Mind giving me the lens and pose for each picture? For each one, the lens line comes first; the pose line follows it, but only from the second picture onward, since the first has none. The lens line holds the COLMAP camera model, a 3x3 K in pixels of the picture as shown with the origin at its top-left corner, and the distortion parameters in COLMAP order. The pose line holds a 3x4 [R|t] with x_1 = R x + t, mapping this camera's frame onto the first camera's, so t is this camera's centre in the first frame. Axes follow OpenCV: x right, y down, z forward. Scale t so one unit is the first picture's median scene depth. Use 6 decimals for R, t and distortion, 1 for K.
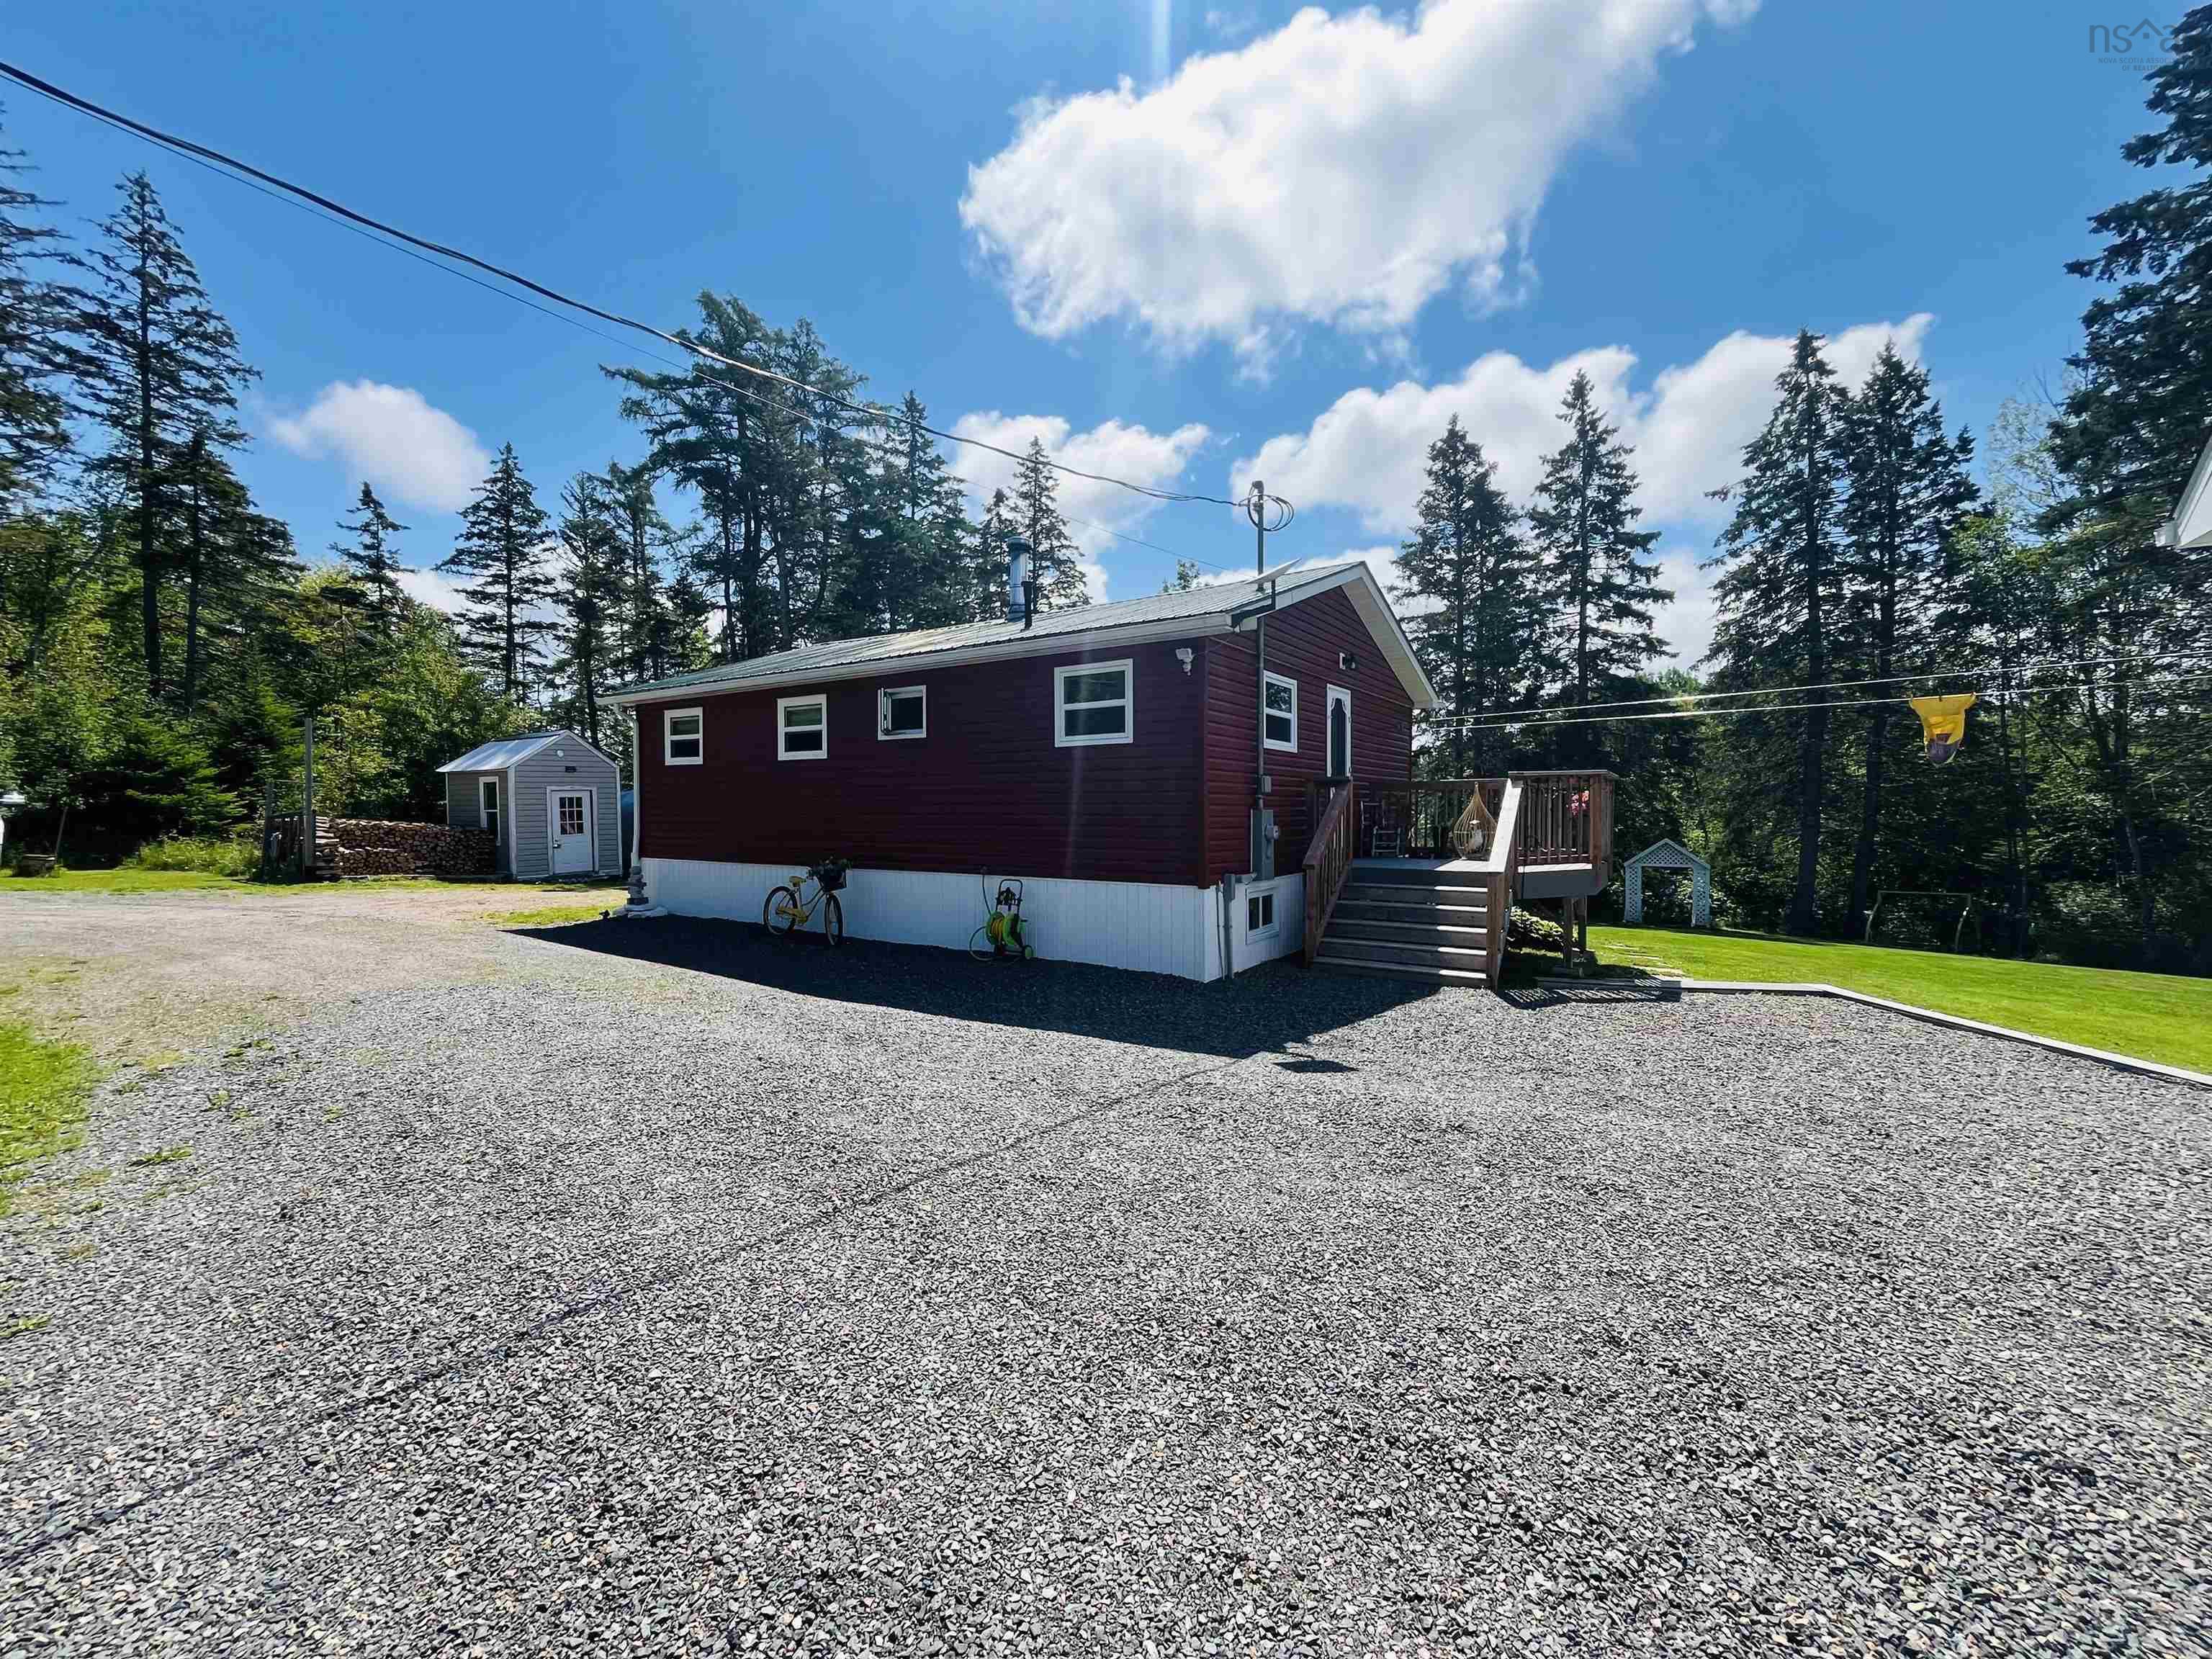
lens RADIAL K [[902.3, 0, 1100.2], [0, 902.3, 823.9], [0, 0, 1]] dist [-0.001611, 0.000213]
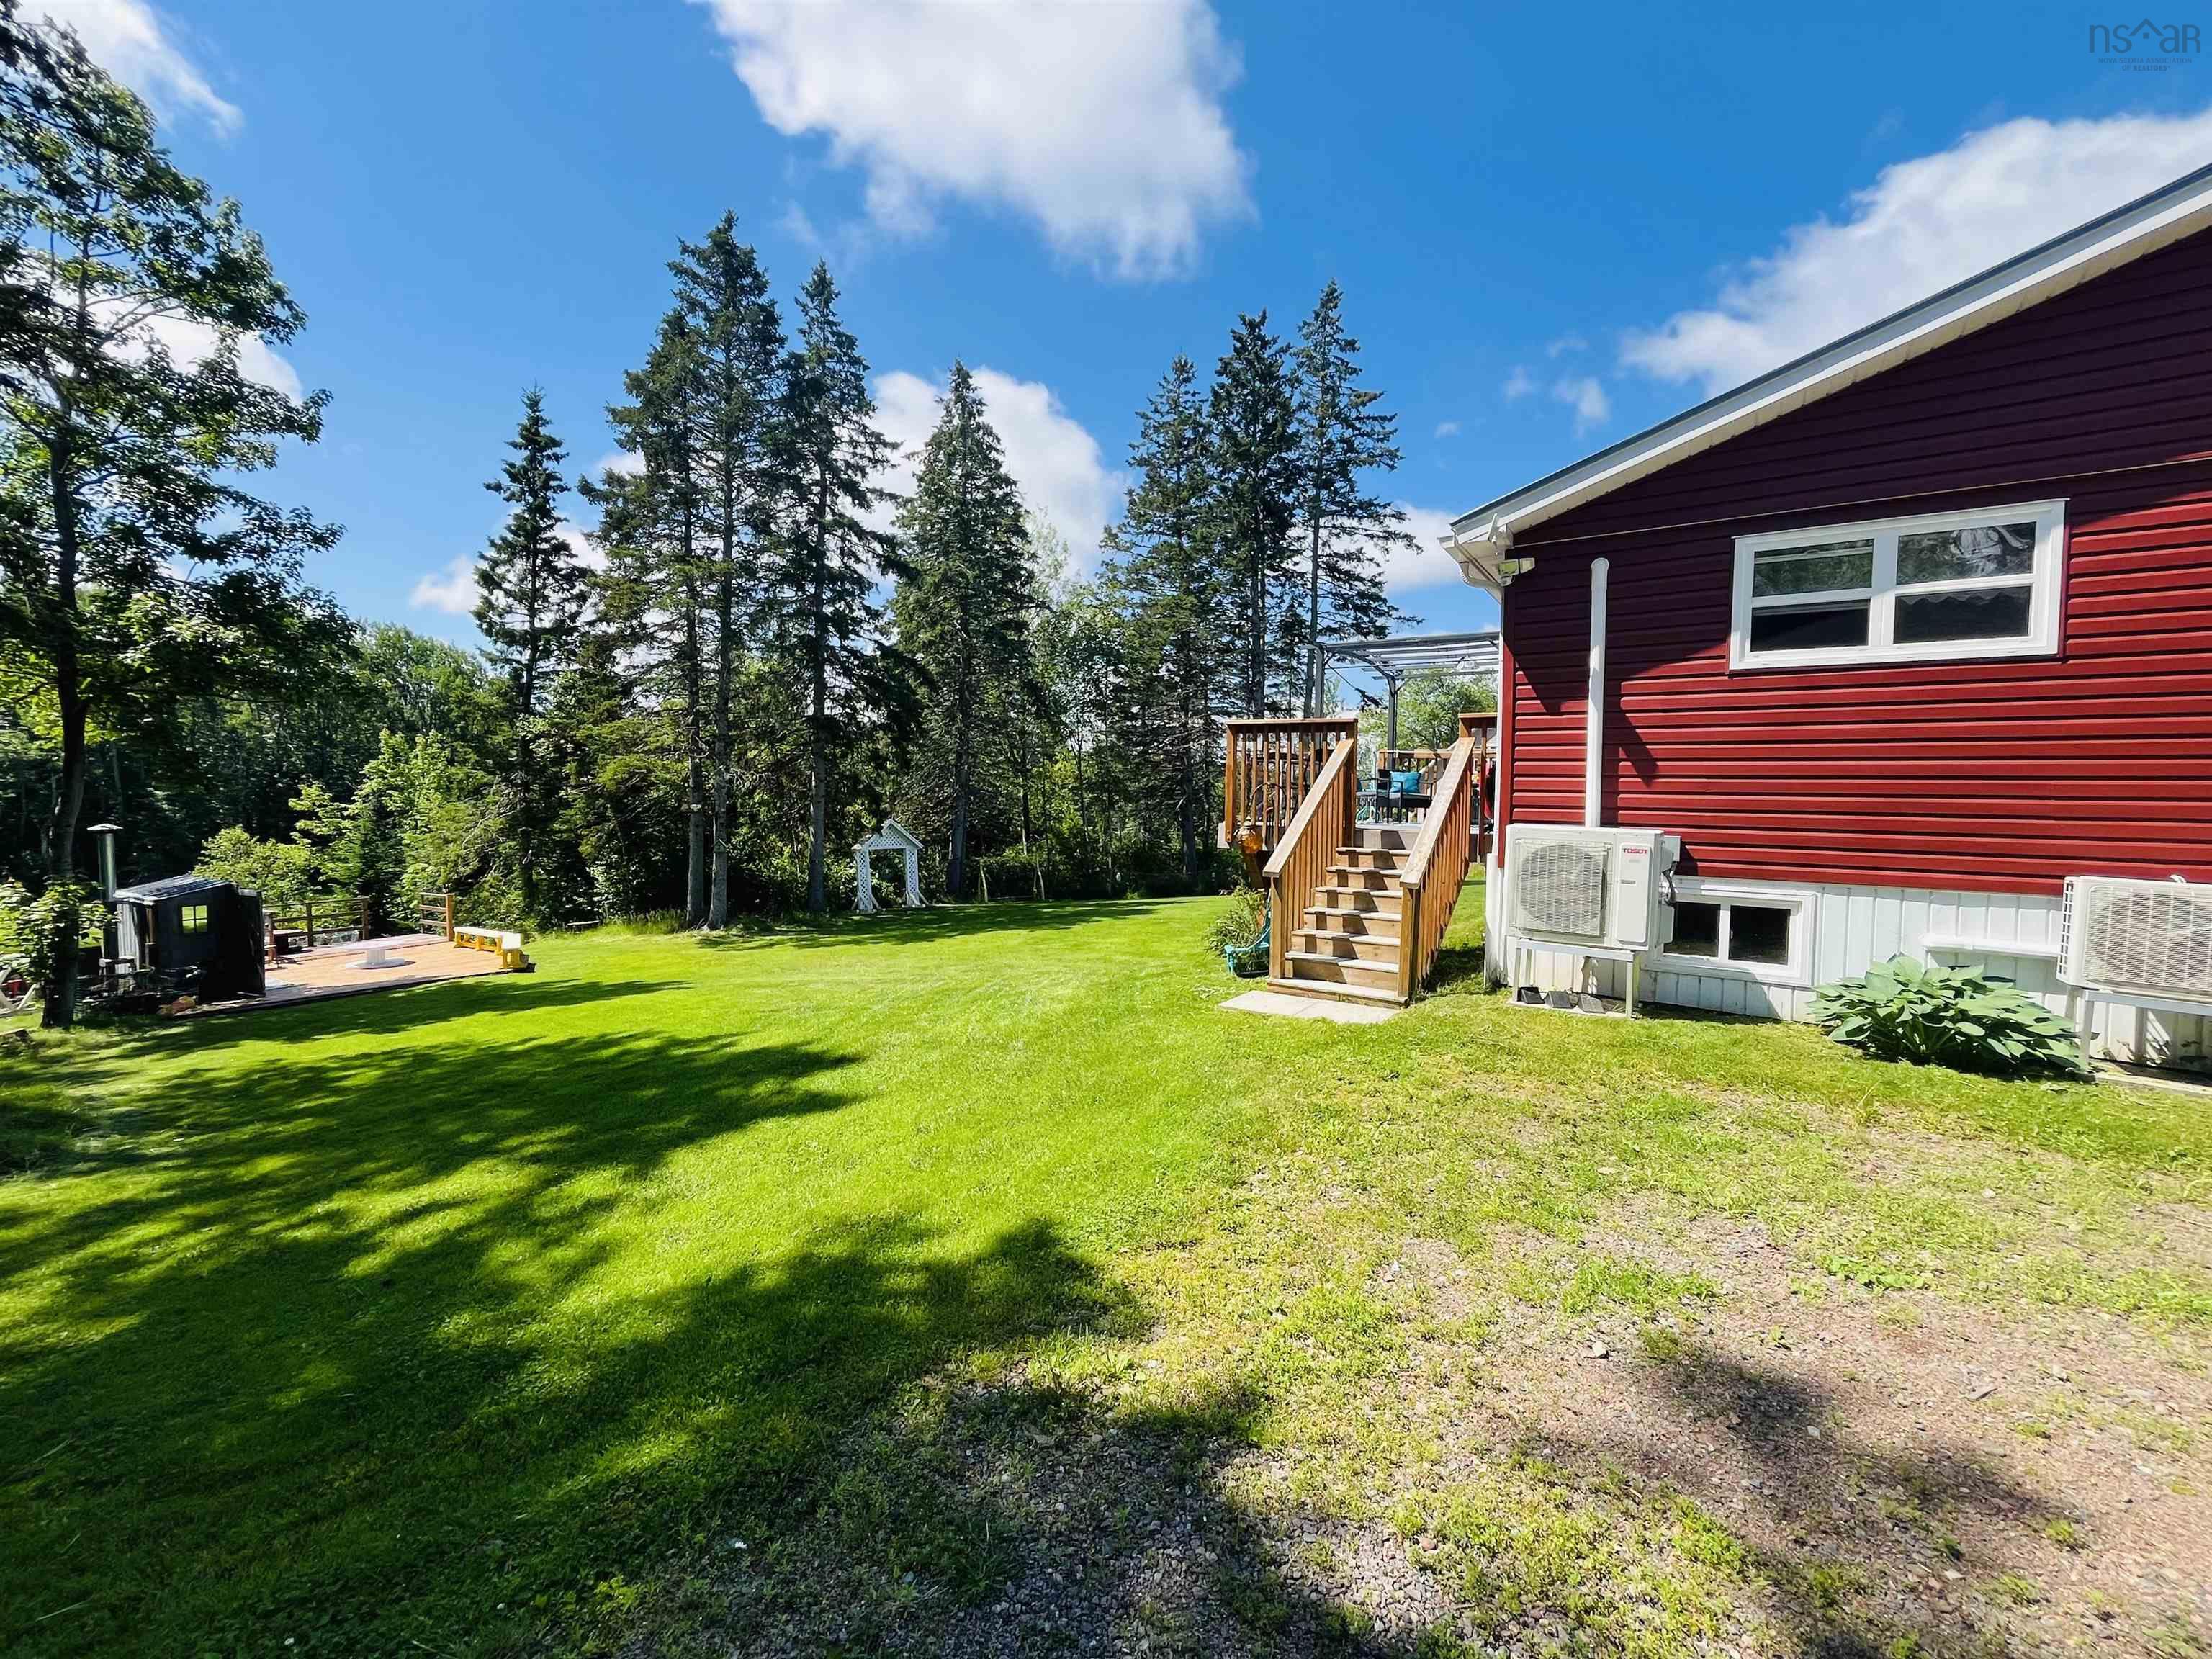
lens RADIAL K [[907.4, 0, 1098.6], [0, 907.4, 826.7], [0, 0, 1]] dist [-0.000867, -0.000208]
pose [[0.018856, -0.025571, 0.999495, -0.346305], [-0.004505, 0.999661, 0.025660, -0.001155], [-0.999812, -0.004987, 0.018734, 0.777940]]
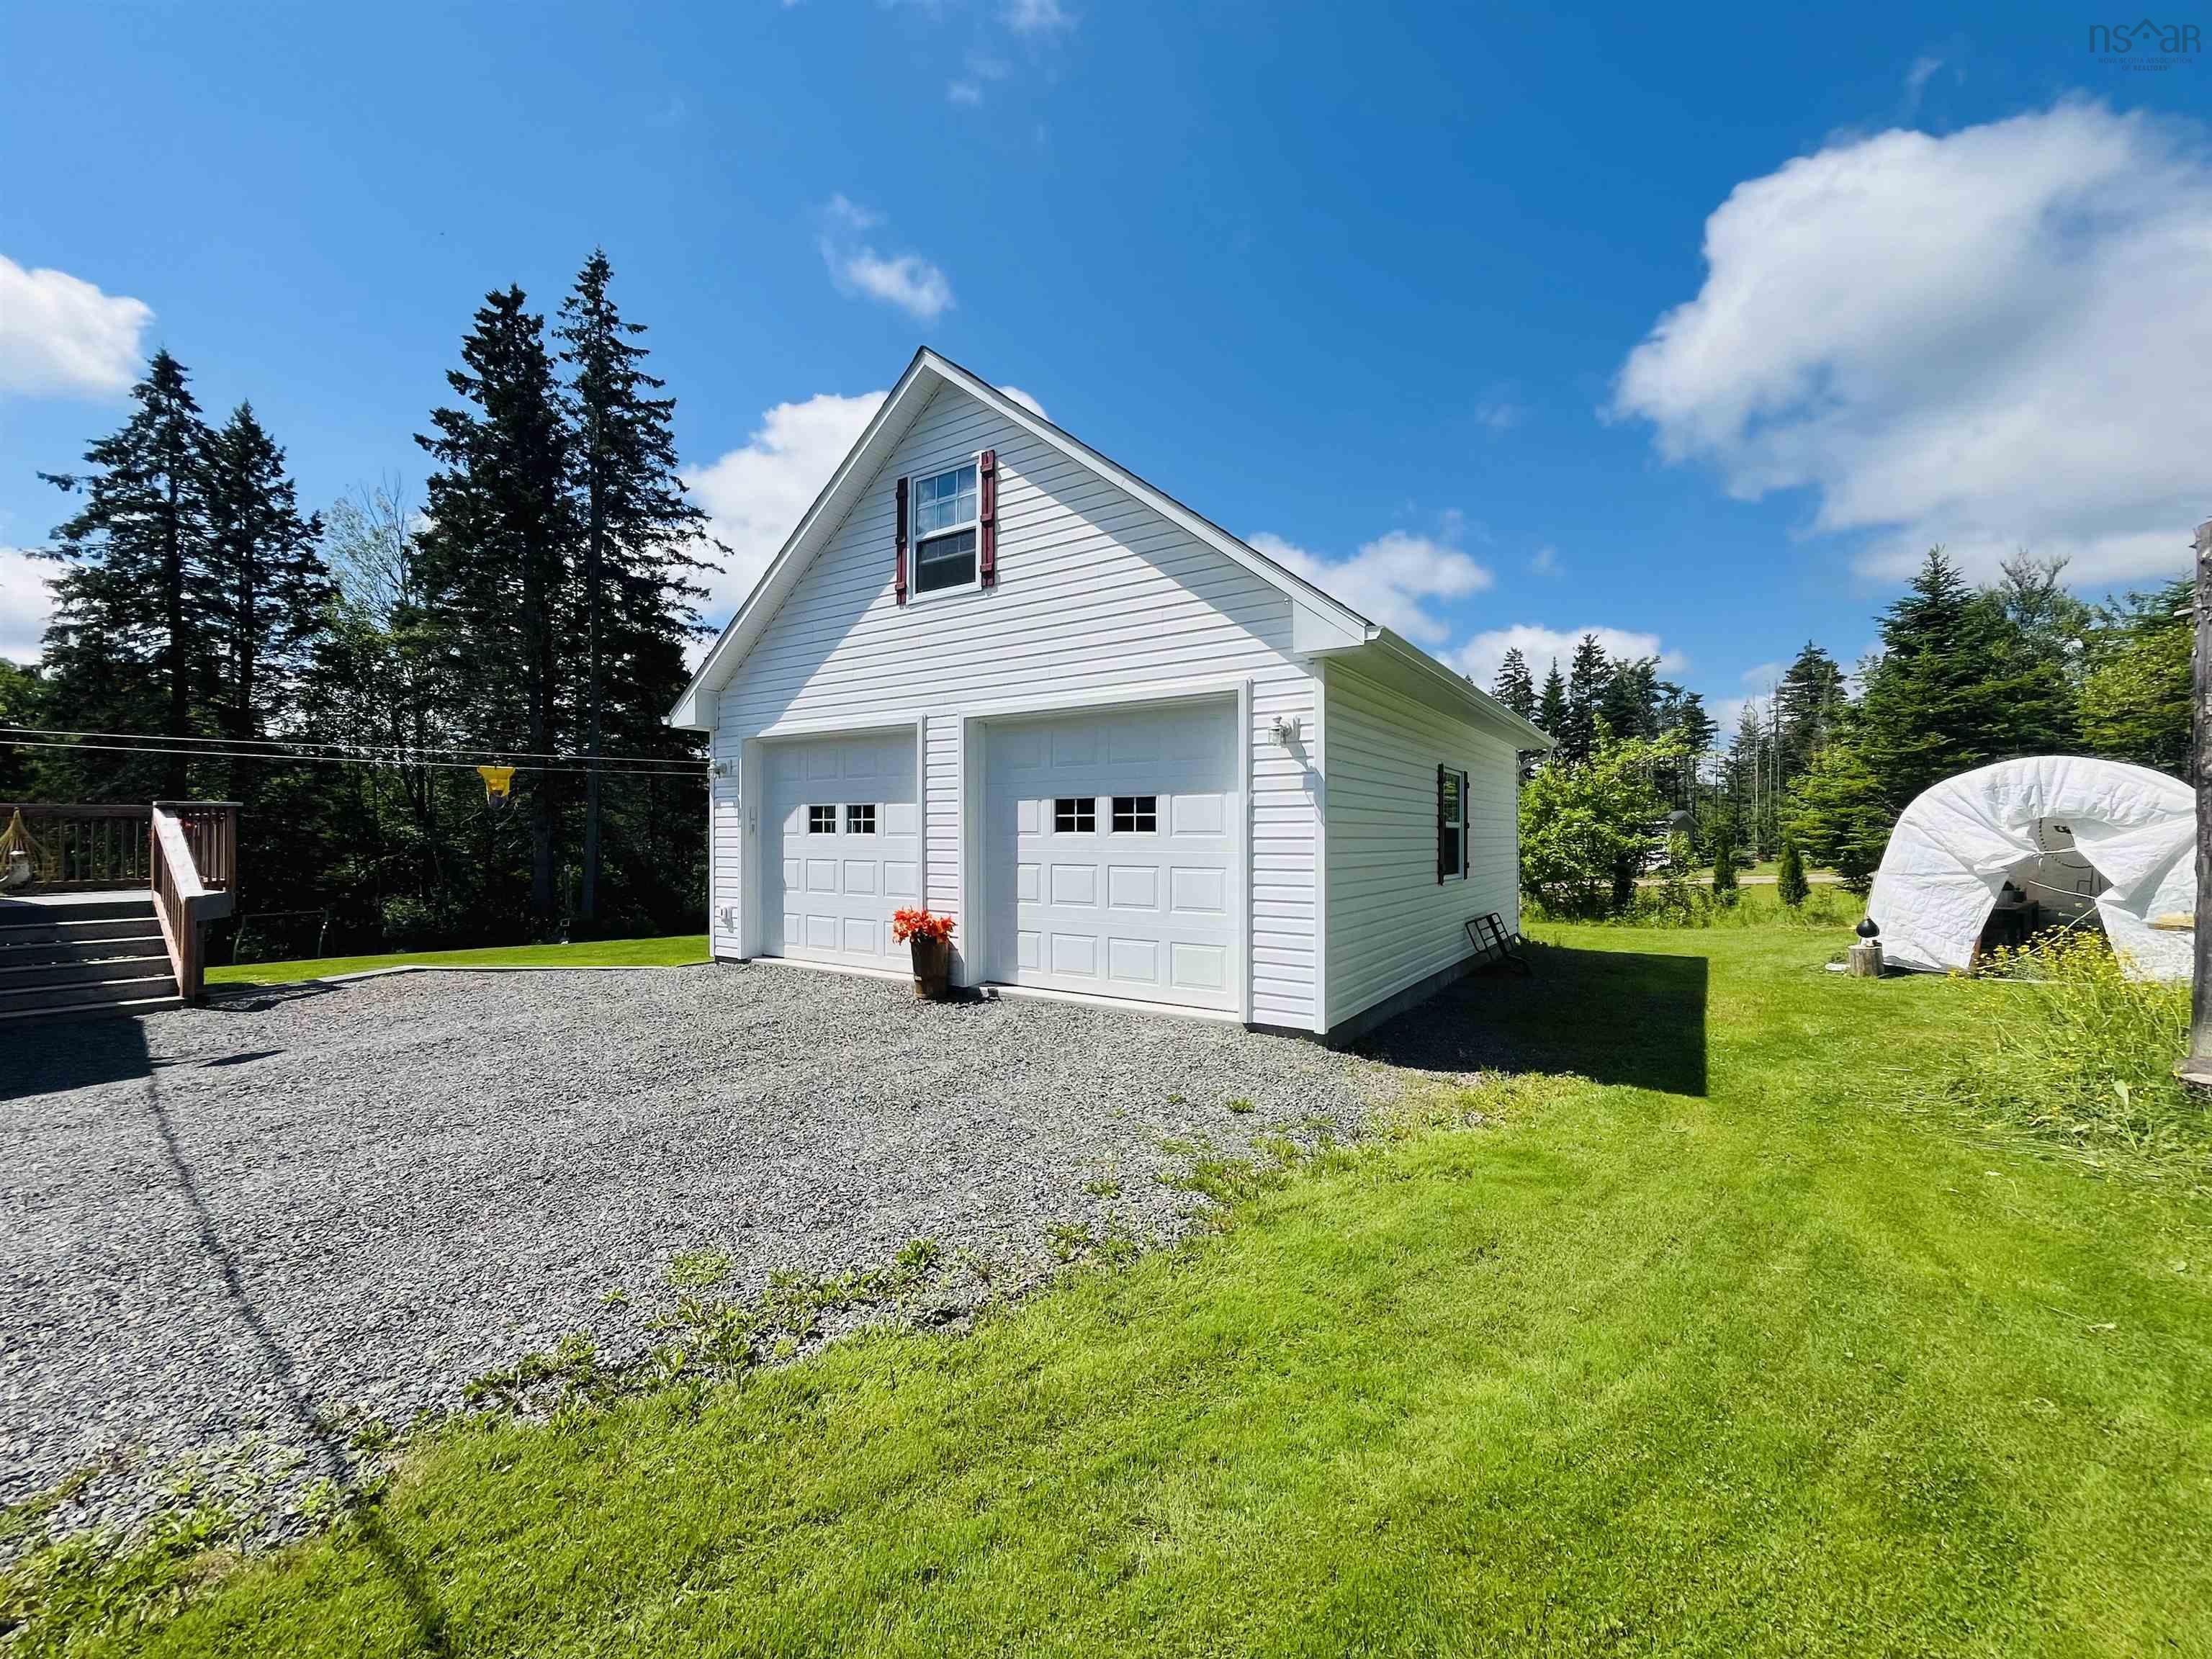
lens RADIAL K [[905.1, 0, 1100.7], [0, 905.1, 824.8], [0, 0, 1]] dist [-0.002000, -0.000354]
pose [[0.013628, 0.012772, 0.999826, -0.177647], [0.018894, 0.999737, -0.013028, 0.001003], [-0.999729, 0.019068, 0.013383, -0.024021]]
